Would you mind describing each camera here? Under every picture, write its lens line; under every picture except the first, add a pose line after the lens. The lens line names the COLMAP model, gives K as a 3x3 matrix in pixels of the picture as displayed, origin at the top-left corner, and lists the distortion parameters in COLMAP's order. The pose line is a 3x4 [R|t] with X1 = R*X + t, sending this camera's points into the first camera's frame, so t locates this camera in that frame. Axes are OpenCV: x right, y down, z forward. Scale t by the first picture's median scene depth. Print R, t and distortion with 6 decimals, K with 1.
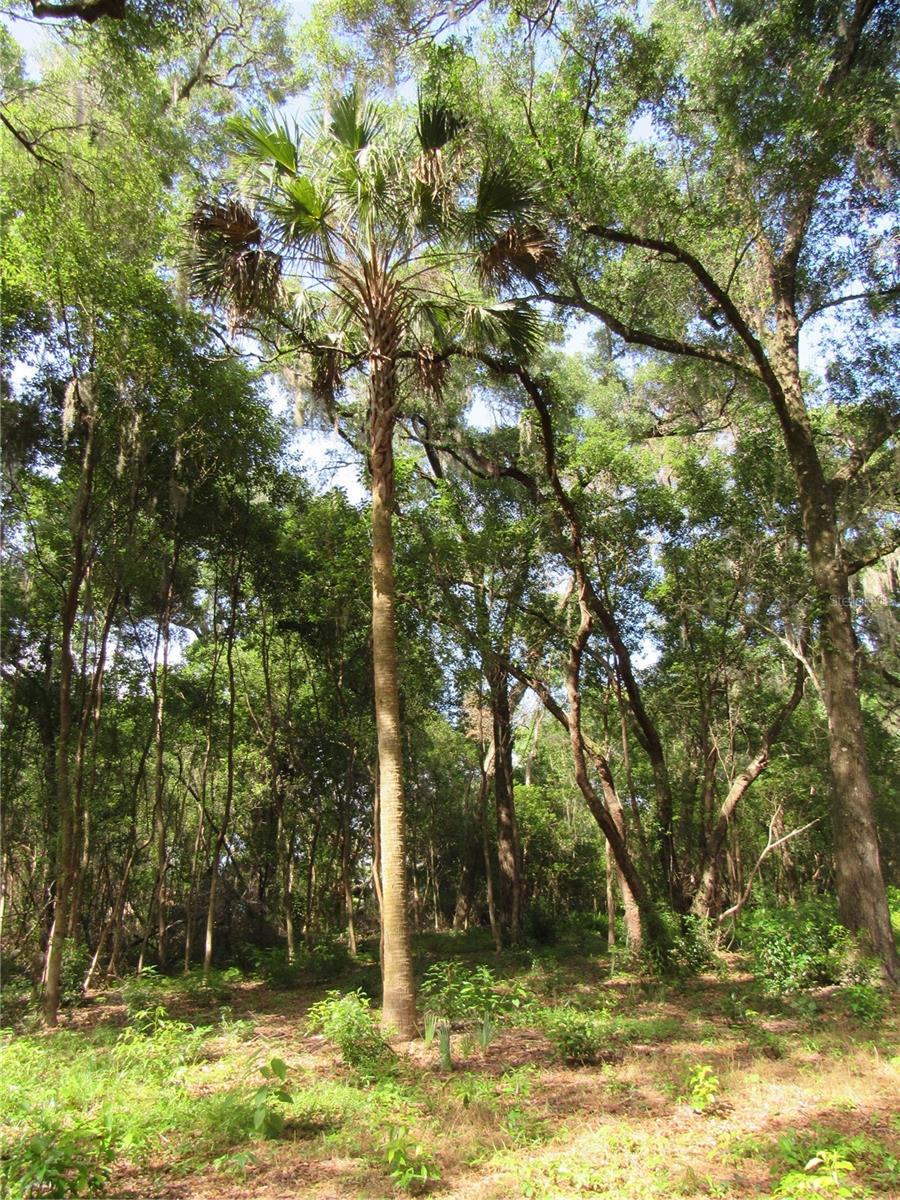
lens RADIAL K [[847.9, 0, 451.2], [0, 847.9, 605.6], [0, 0, 1]] dist [-0.032862, 0.005754]
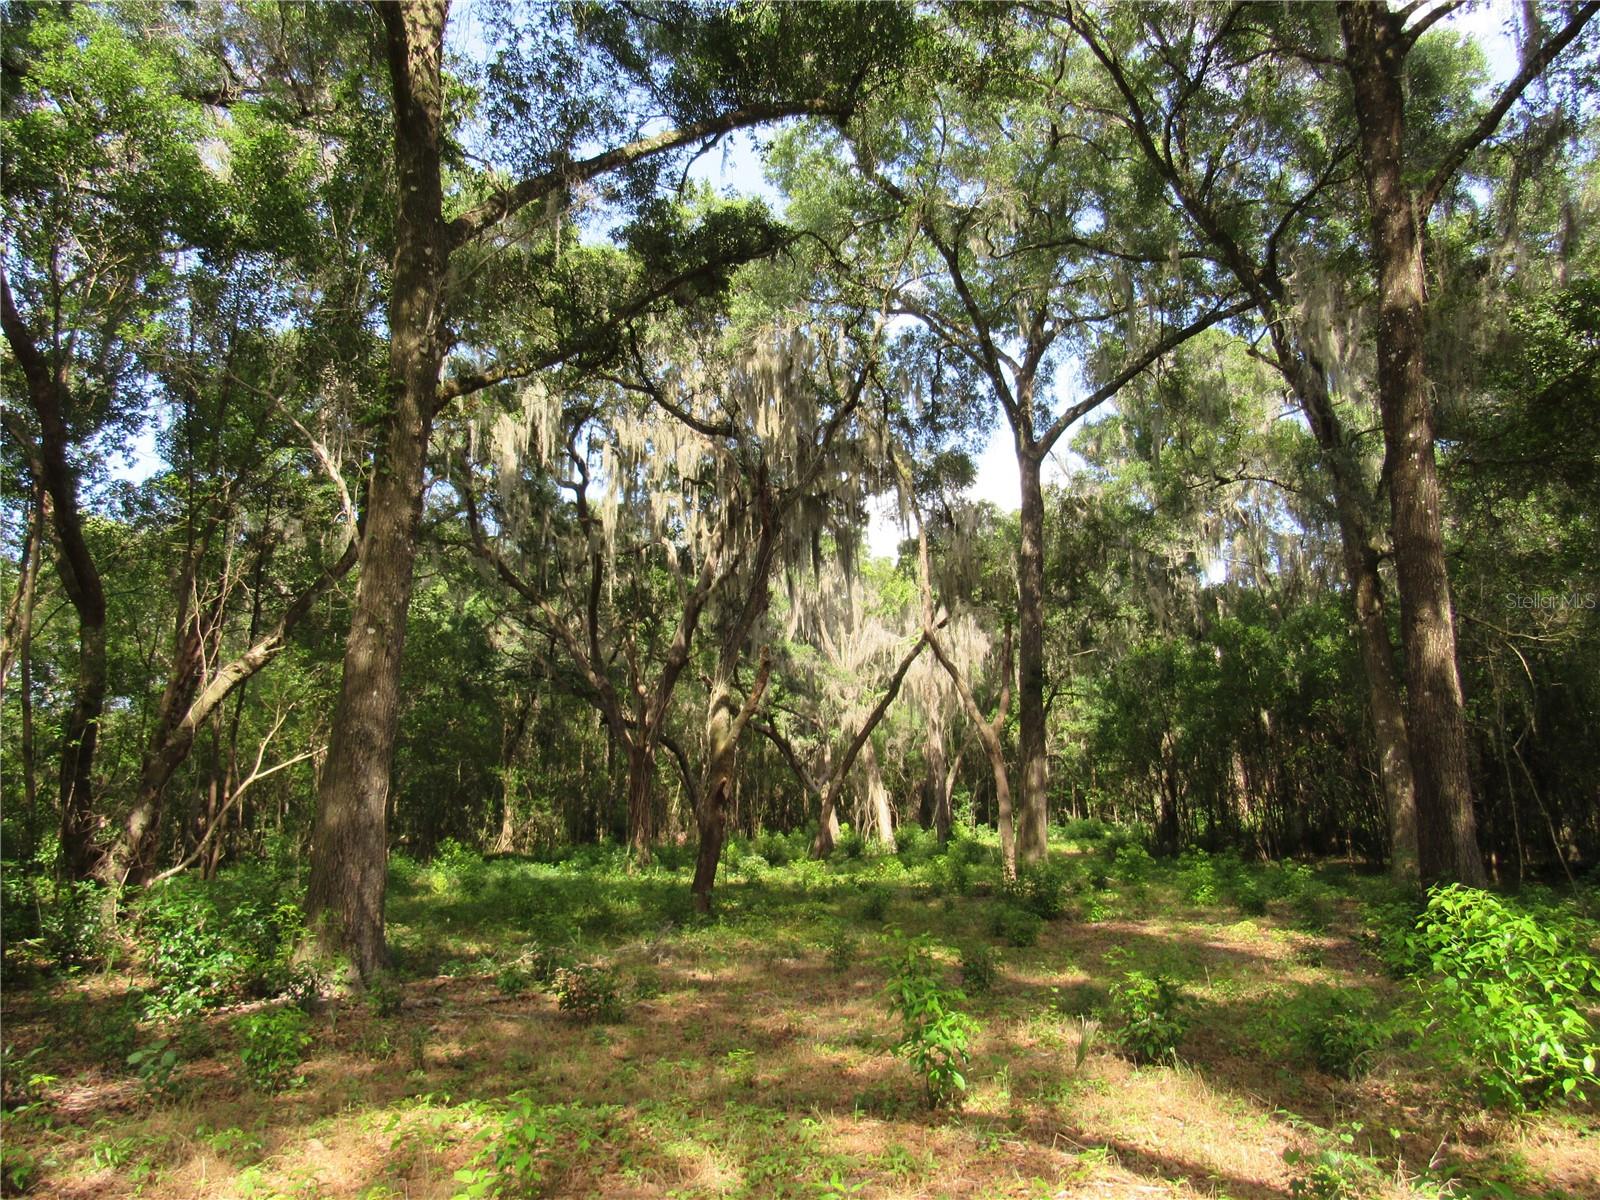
lens RADIAL K [[1130.5, 0, 800.7], [0, 1130.5, 619.0], [0, 0, 1]] dist [-0.032862, 0.005754]
pose [[0.737822, 0.138387, 0.660657, 0.125137], [-0.225643, 0.973018, 0.048182, 0.041878], [-0.636163, -0.184622, 0.749140, 0.142832]]
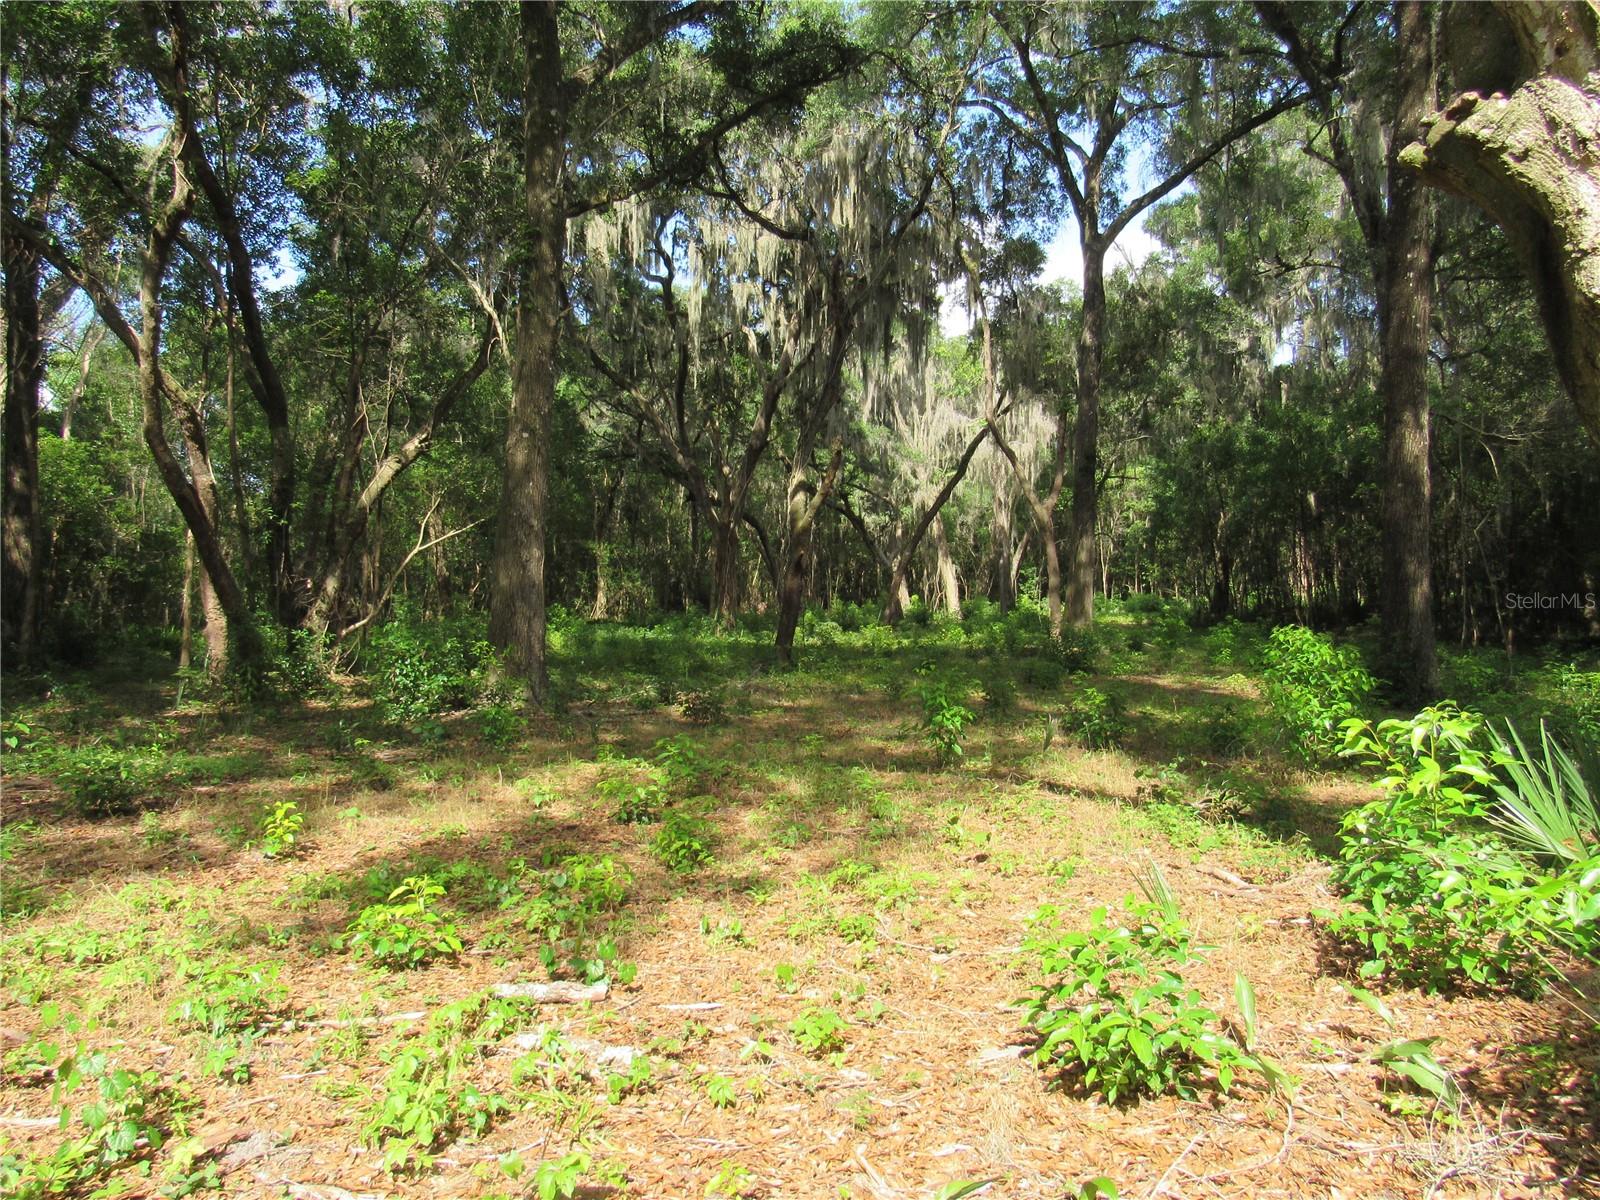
lens RADIAL K [[1124.9, 0, 800.0], [0, 1124.9, 600.0], [0, 0, 1]] dist [-0.033181, -0.004749]
pose [[0.781819, 0.023968, 0.623045, 0.009288], [-0.219111, 0.946088, 0.238552, 0.006560], [-0.583738, -0.323020, 0.744922, 0.002123]]
